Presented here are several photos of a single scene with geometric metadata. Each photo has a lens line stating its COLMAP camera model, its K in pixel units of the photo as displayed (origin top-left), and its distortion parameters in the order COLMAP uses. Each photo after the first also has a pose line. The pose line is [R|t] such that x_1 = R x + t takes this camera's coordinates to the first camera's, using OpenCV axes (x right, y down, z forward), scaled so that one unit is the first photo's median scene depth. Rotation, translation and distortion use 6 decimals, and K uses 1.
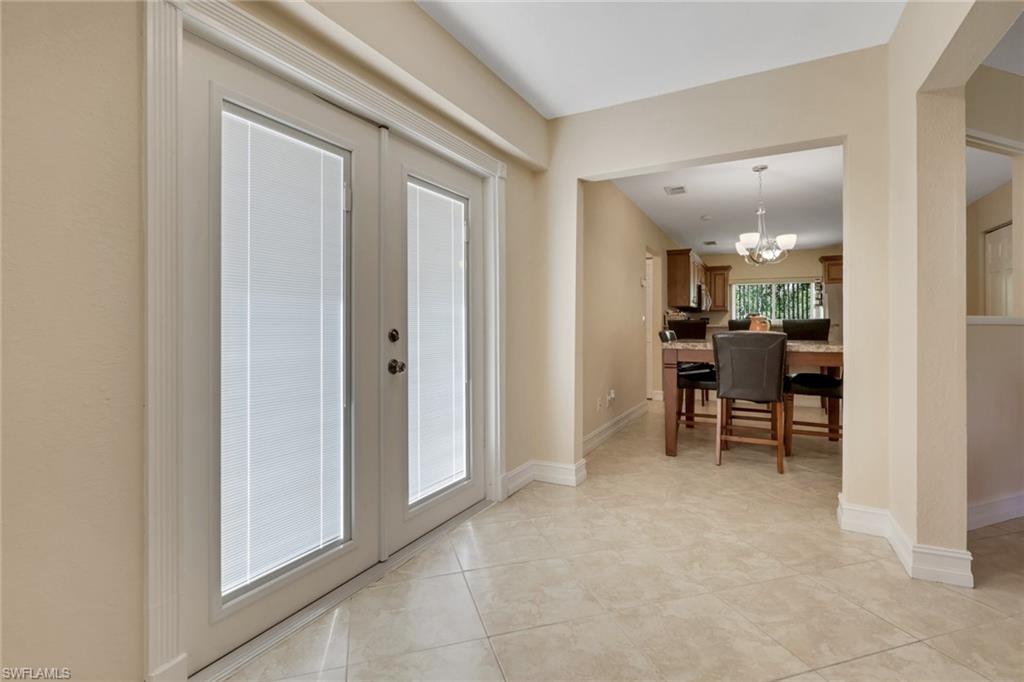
lens RADIAL K [[472.9, 0, 511.2], [0, 472.9, 322.3], [0, 0, 1]] dist [-0.001044, -0.000110]
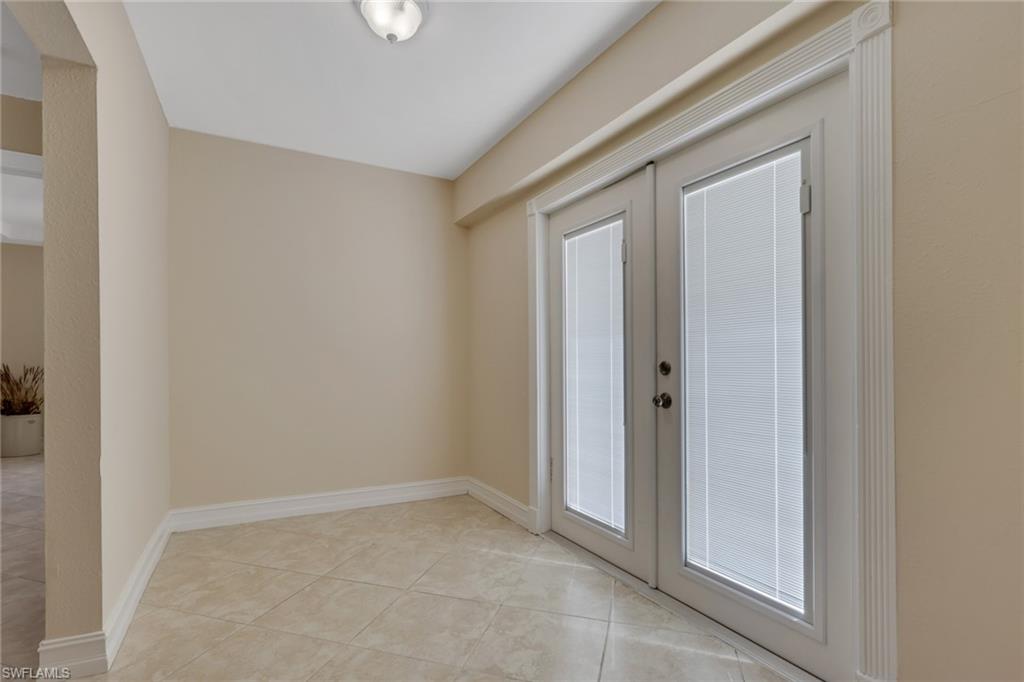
lens RADIAL K [[488.2, 0, 511.6], [0, 488.2, 363.3], [0, 0, 1]] dist [-0.050751, -0.000106]
pose [[-0.551680, 0.003701, -0.834048, 0.755648], [0.004205, 0.999990, 0.001655, 0.016297], [0.834045, -0.002594, -0.551690, 1.304175]]
